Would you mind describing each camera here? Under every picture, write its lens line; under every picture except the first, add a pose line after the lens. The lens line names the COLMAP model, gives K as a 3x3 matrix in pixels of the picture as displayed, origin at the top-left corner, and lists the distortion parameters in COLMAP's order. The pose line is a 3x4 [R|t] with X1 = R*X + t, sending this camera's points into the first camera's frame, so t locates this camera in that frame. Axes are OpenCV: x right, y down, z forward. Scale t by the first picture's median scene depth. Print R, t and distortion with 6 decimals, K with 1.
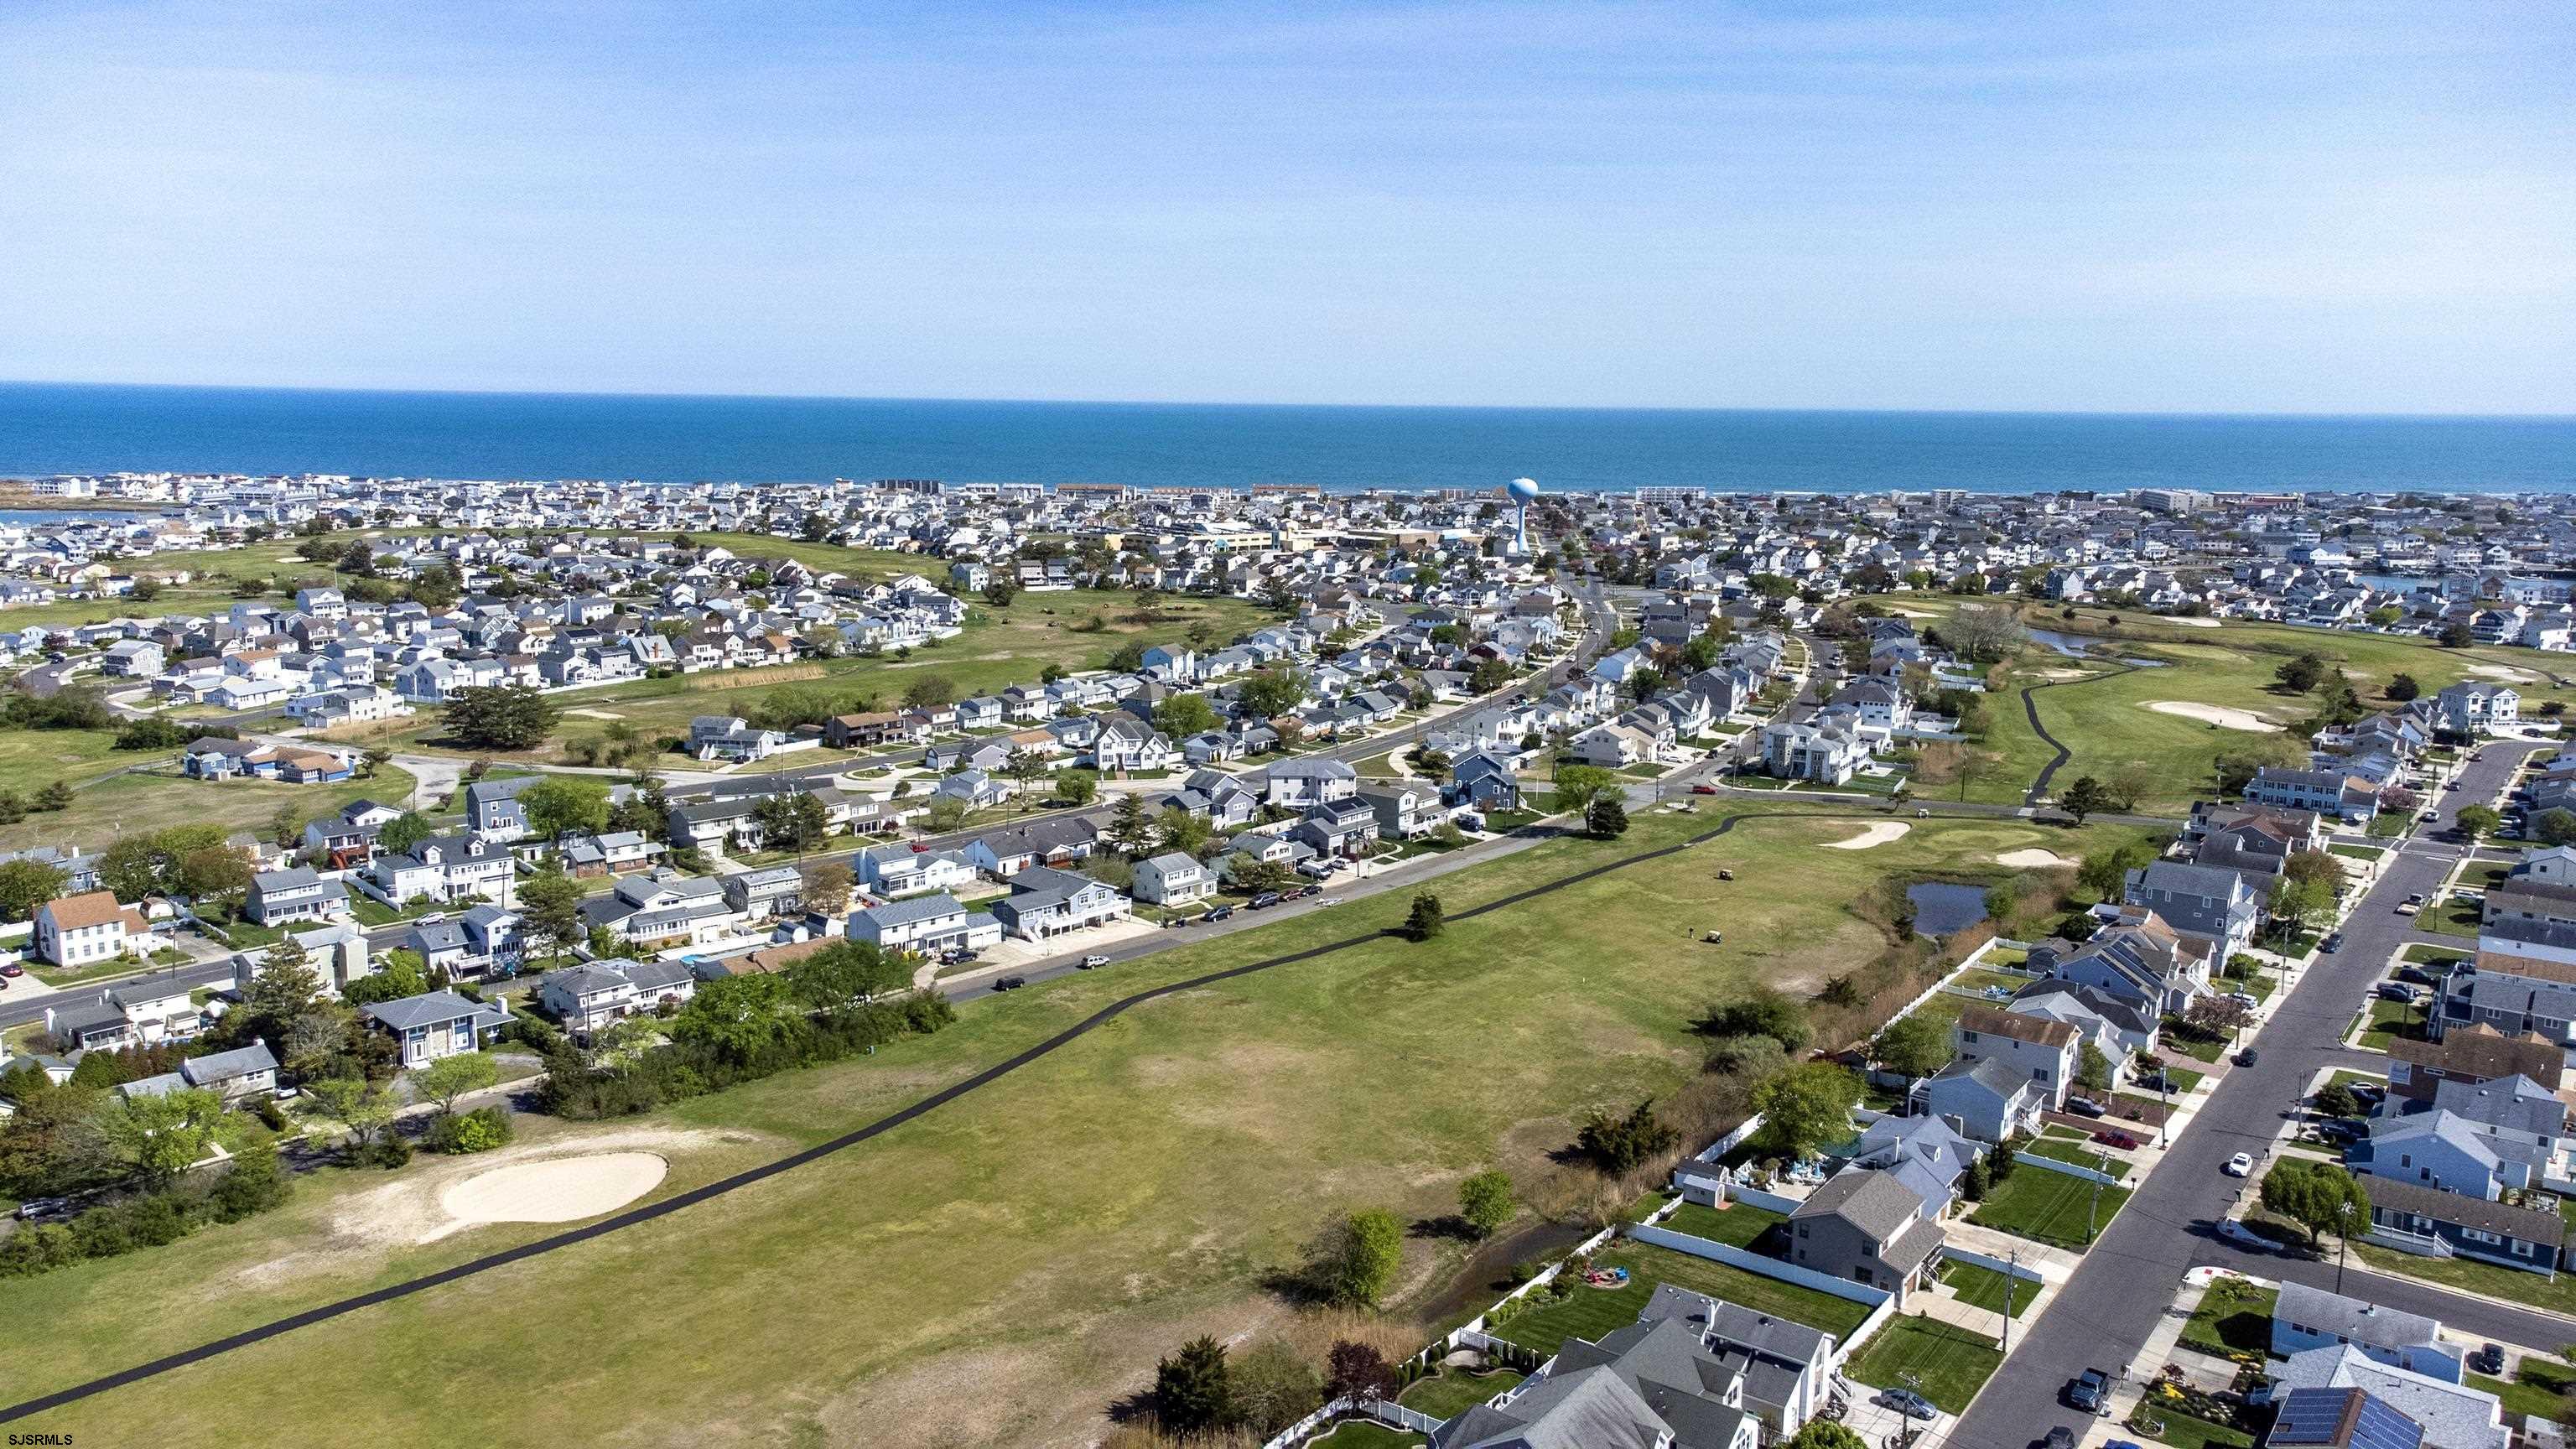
lens RADIAL K [[1916.5, 0, 1283.1], [0, 1916.5, 717.3], [0, 0, 1]] dist [0.031834, 0.038463]
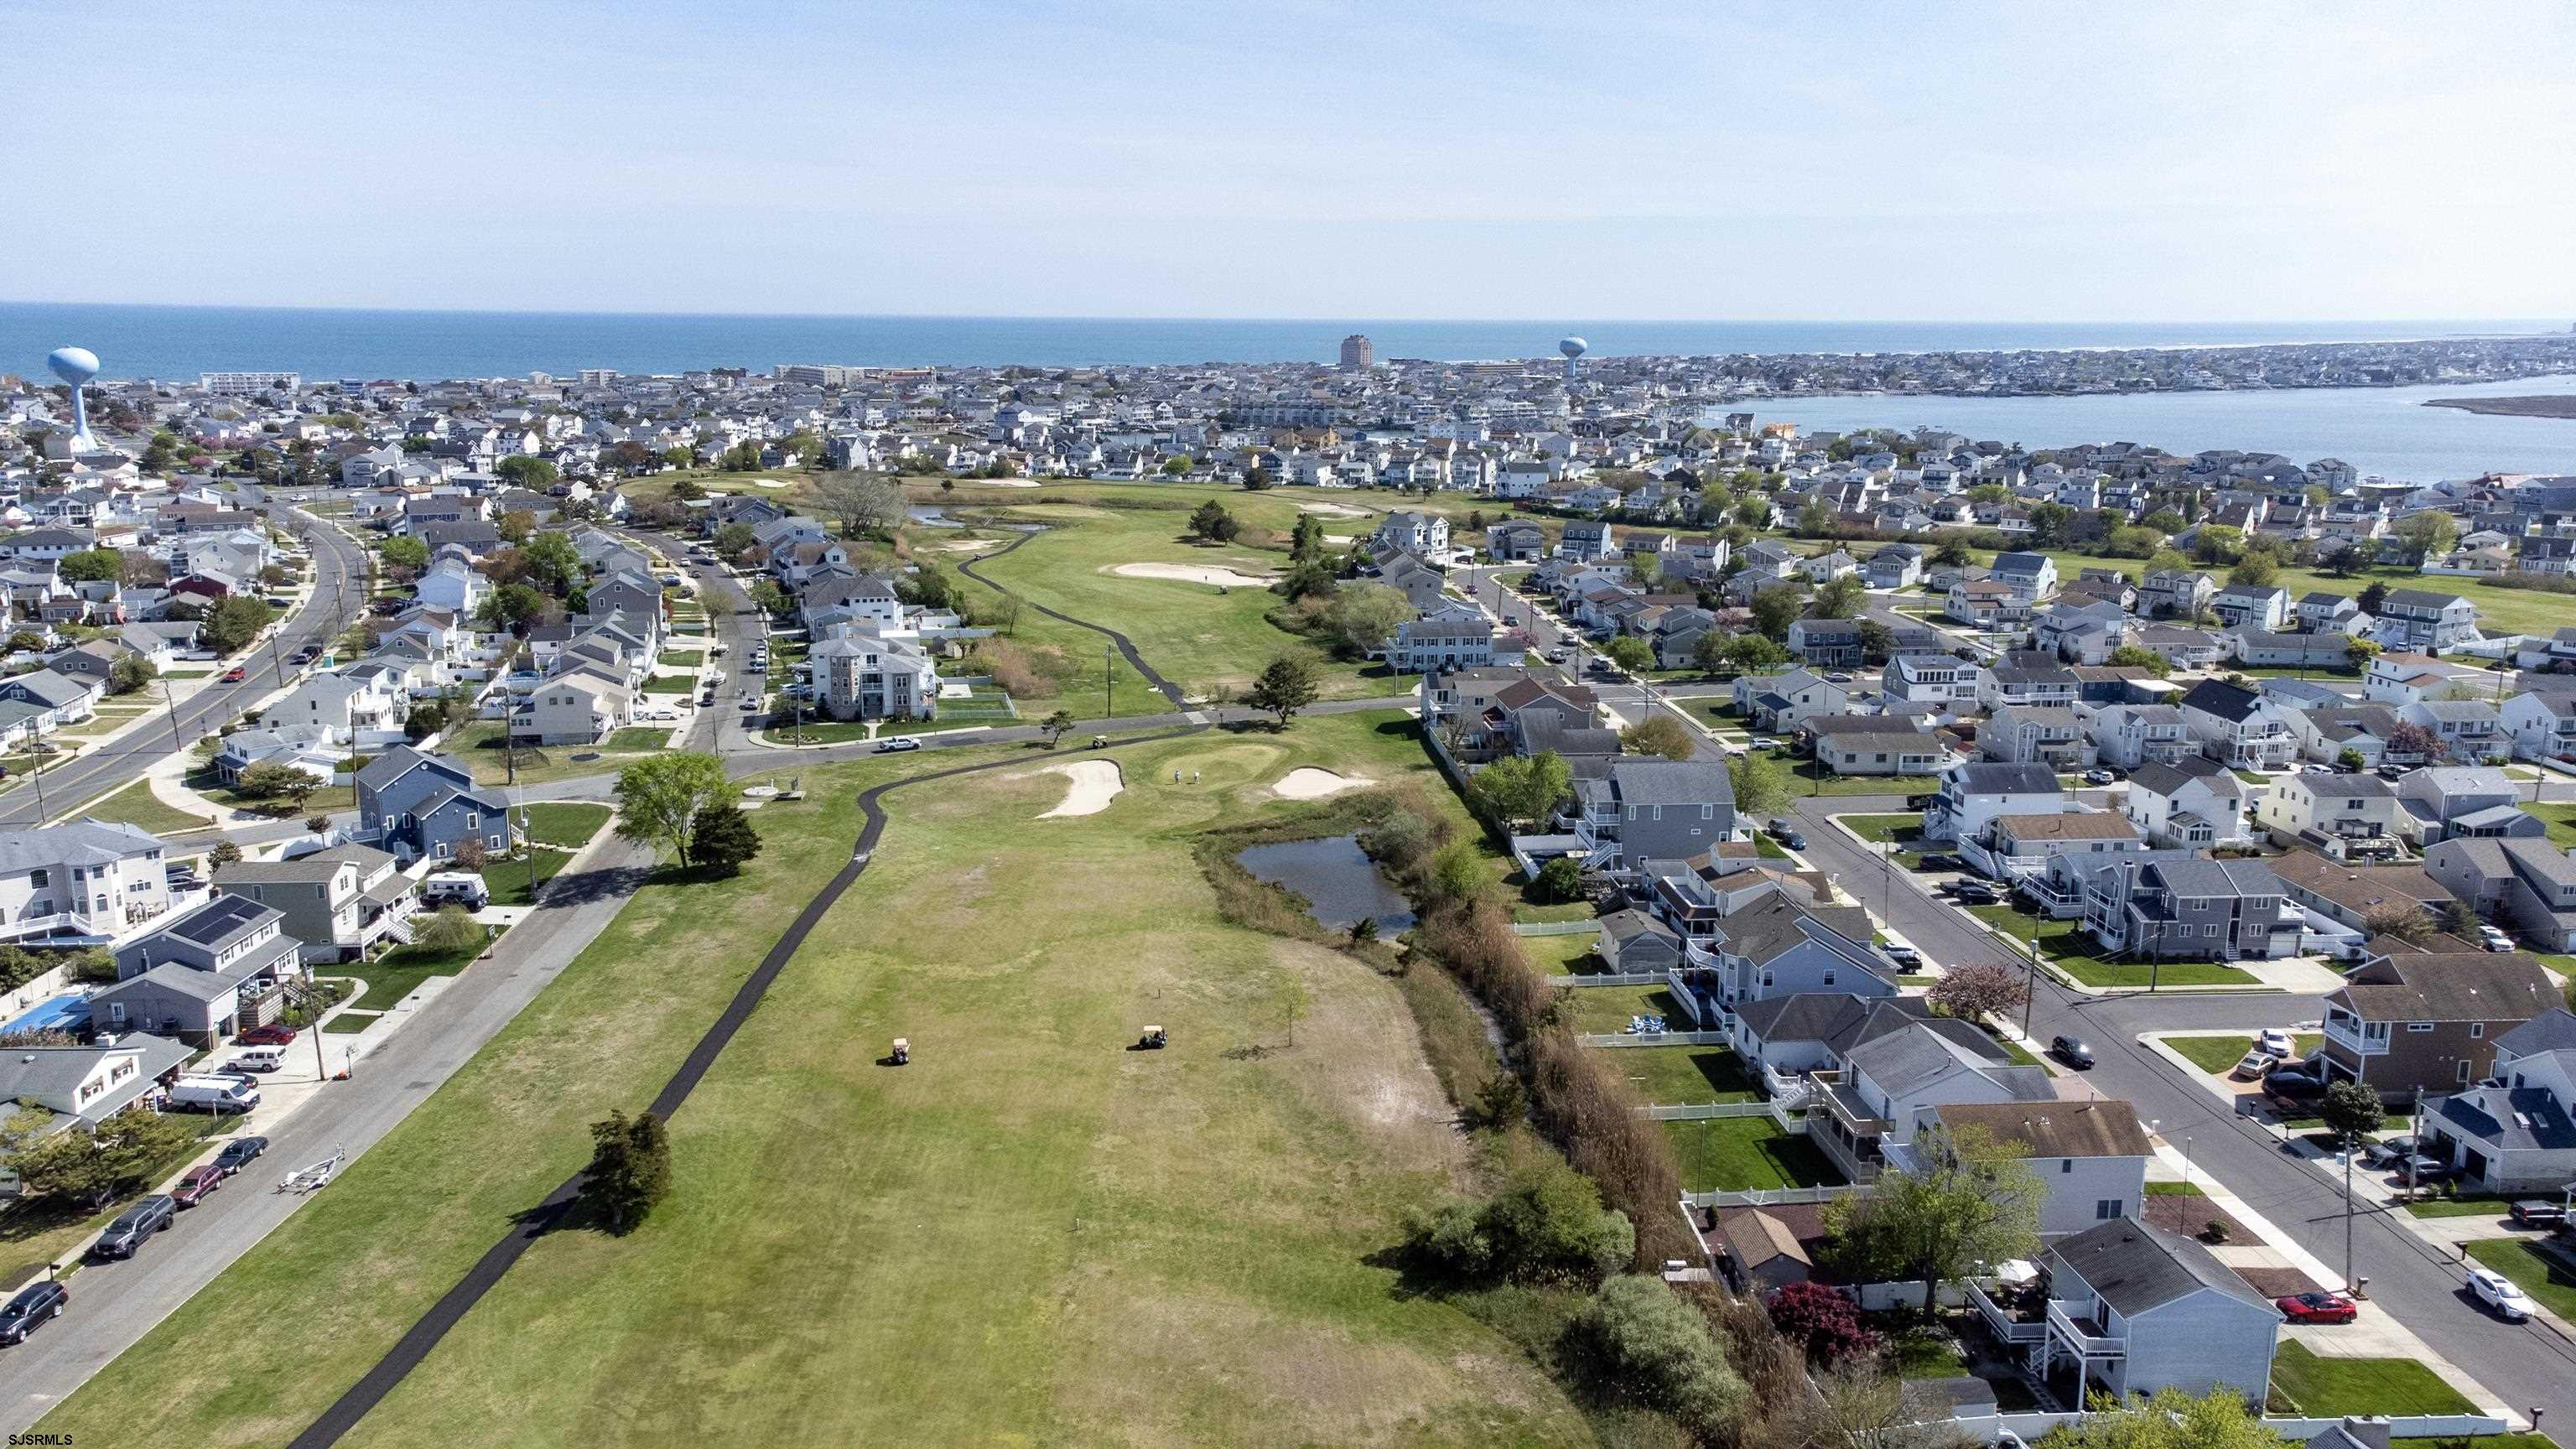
lens RADIAL K [[1916.5, 0, 1283.1], [0, 1916.5, 717.3], [0, 0, 1]] dist [0.031834, 0.038463]
pose [[0.750504, -0.144933, 0.644777, -0.068627], [0.112711, 0.989433, 0.091211, -0.016153], [-0.651183, 0.004219, 0.758909, 0.480049]]
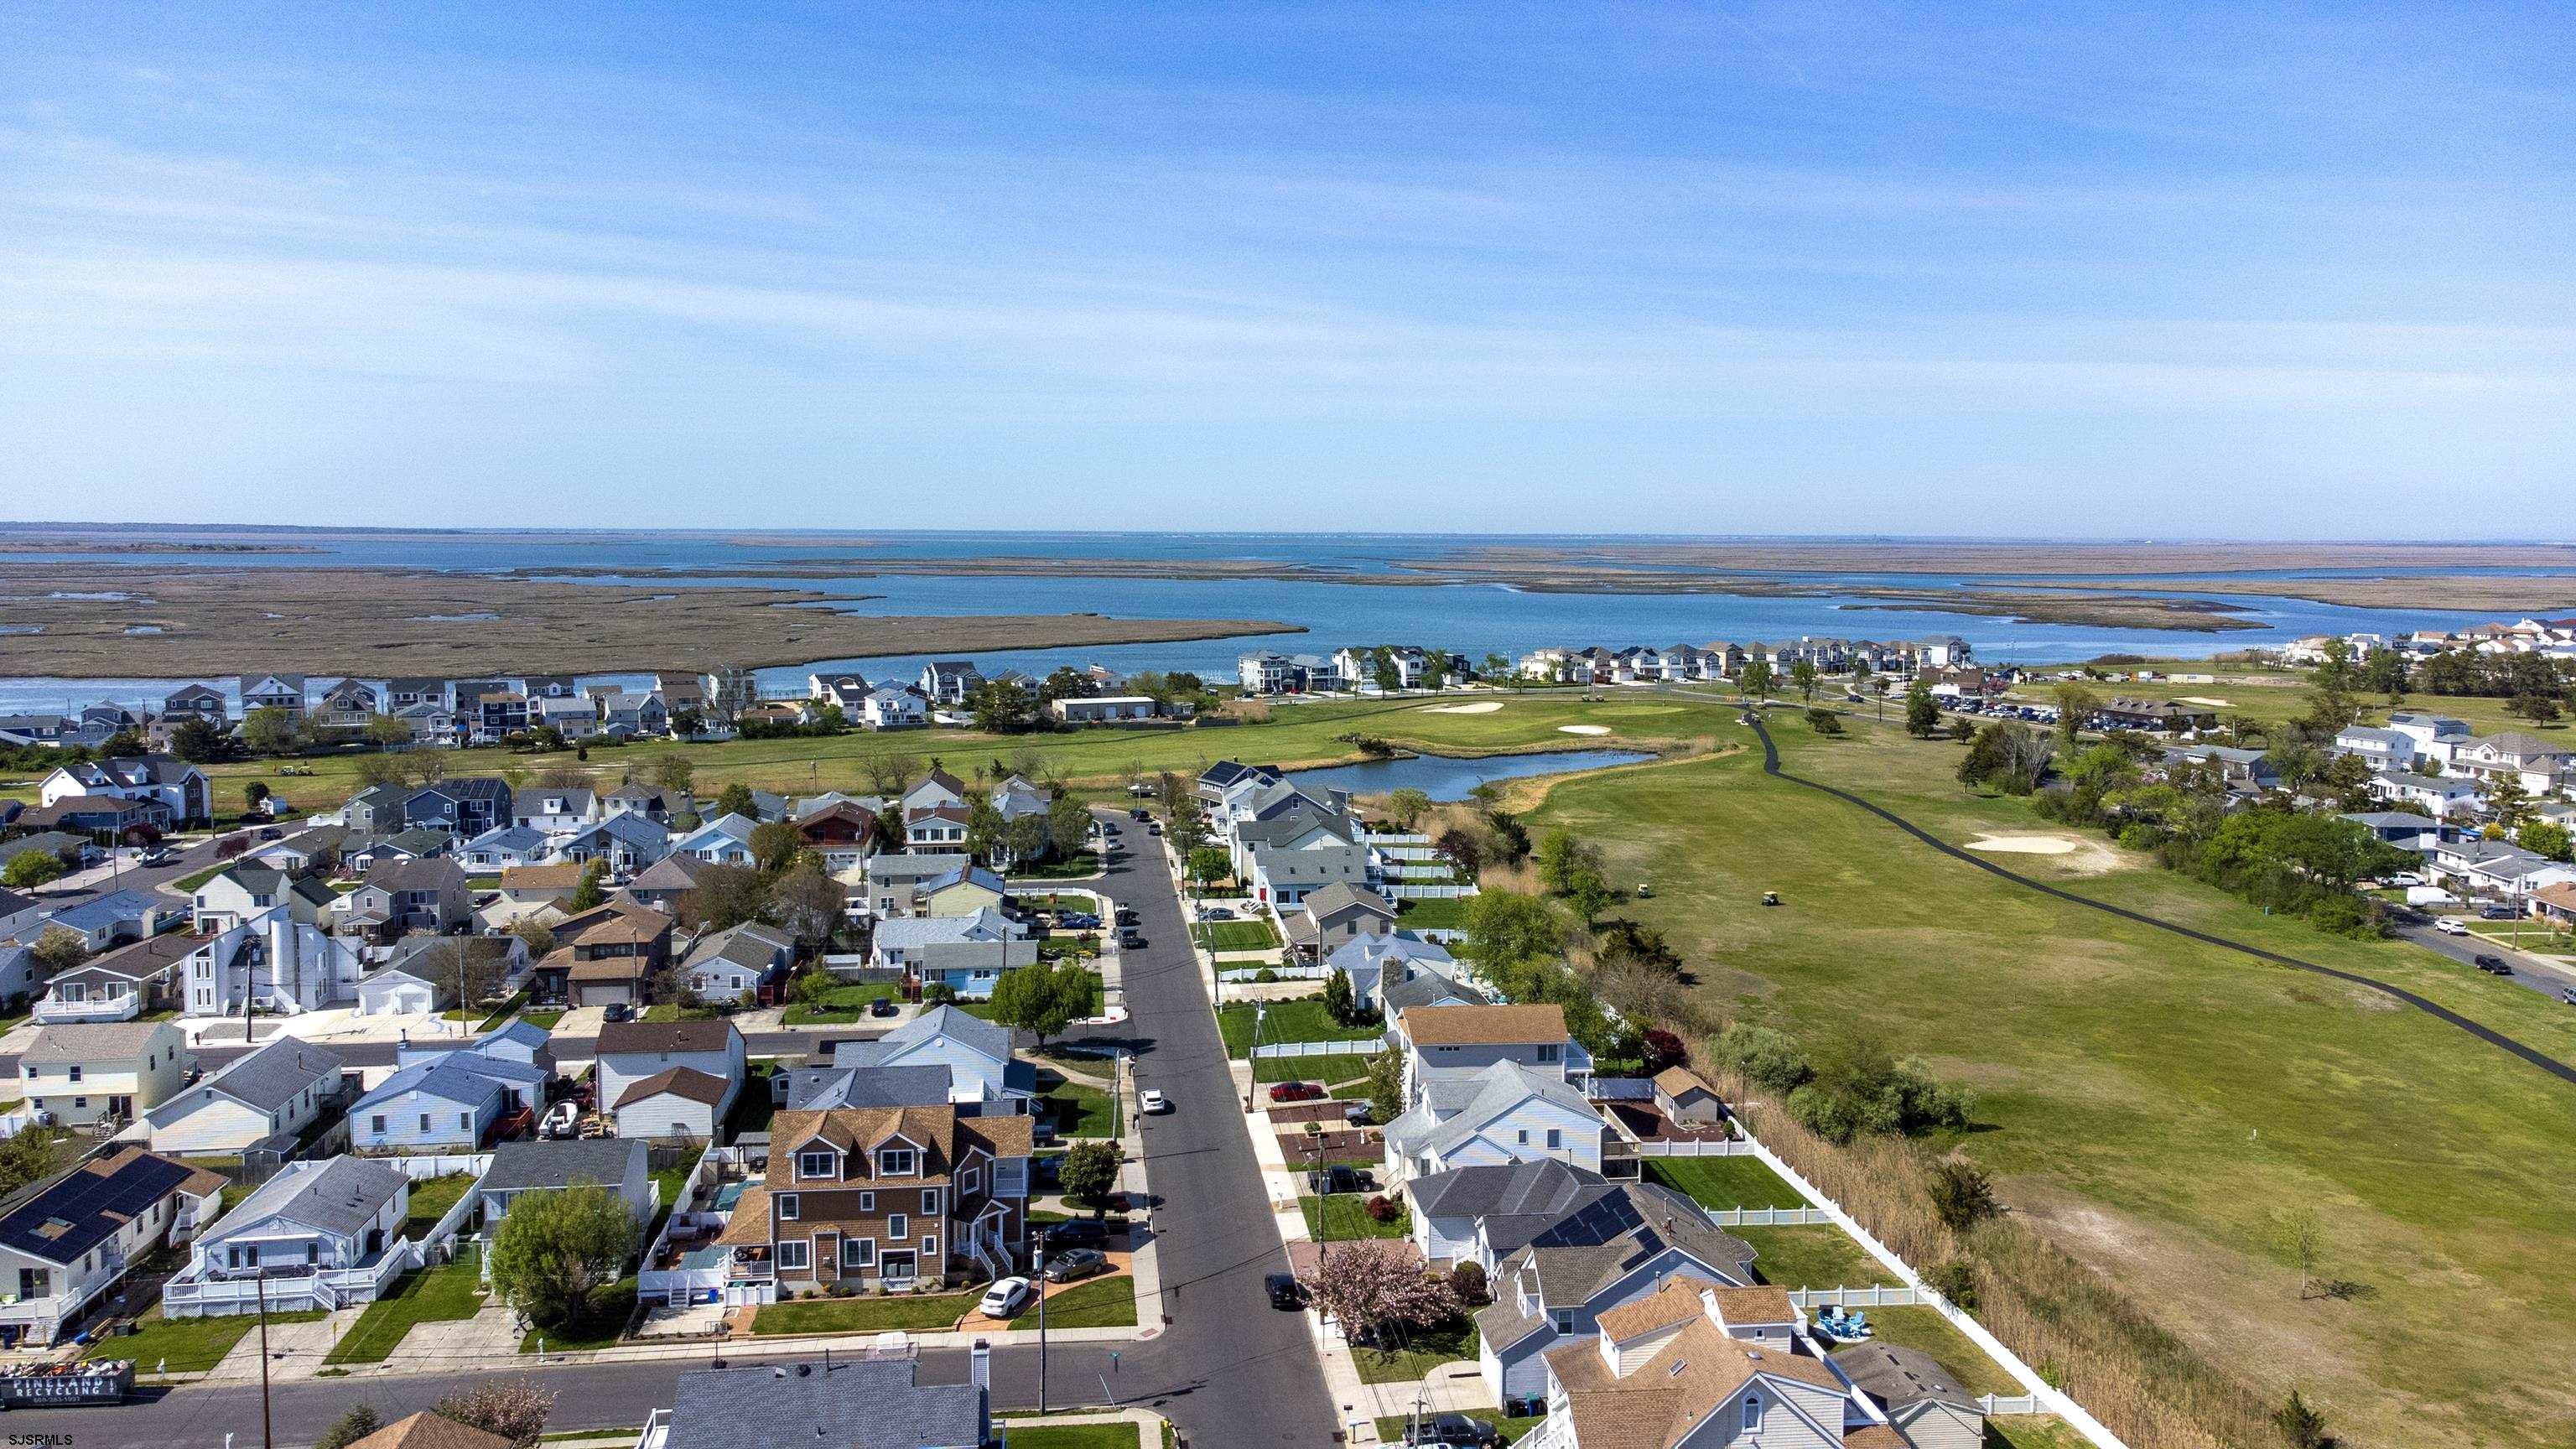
lens RADIAL K [[1916.5, 0, 1283.1], [0, 1916.5, 717.3], [0, 0, 1]] dist [0.031834, 0.038463]
pose [[-0.732555, 0.049212, -0.678926, 0.579092], [-0.128375, 0.969498, 0.208790, -0.048498], [0.668493, 0.240107, -0.703893, 0.921445]]
